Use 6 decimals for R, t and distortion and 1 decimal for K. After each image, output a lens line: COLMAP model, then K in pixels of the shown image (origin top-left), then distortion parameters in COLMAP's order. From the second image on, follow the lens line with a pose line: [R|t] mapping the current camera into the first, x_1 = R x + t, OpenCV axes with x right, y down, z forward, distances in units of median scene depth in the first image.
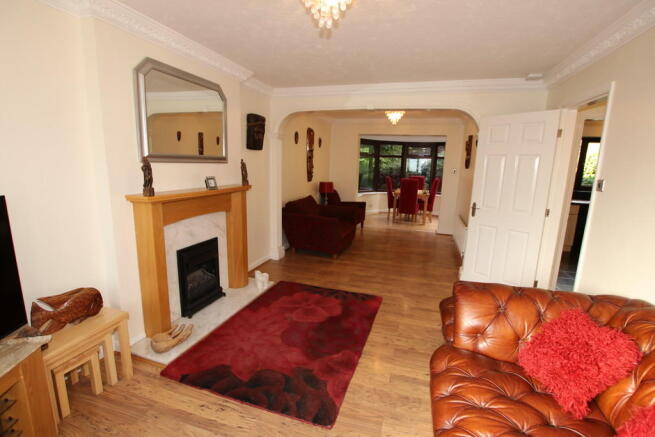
lens RADIAL K [[305.8, 0, 330.0], [0, 305.8, 221.2], [0, 0, 1]] dist [-0.021042, -0.000072]
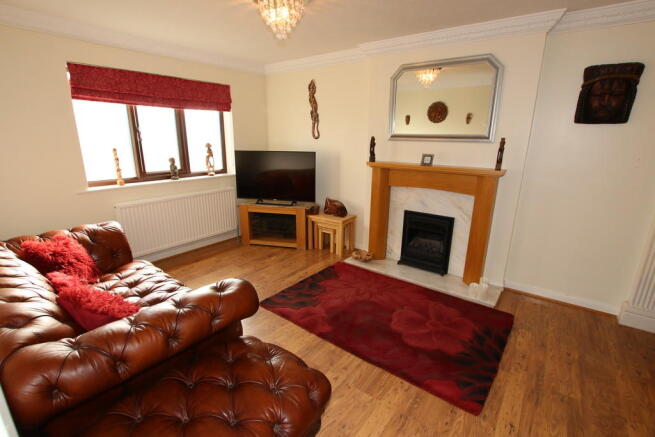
lens RADIAL K [[305.8, 0, 330.2], [0, 305.8, 221.3], [0, 0, 1]] dist [-0.021042, -0.000072]
pose [[-0.333925, 0.204236, -0.920207, 0.345225], [-0.206593, 0.936650, 0.282854, -0.068489], [0.919681, 0.284561, -0.270577, 0.456386]]
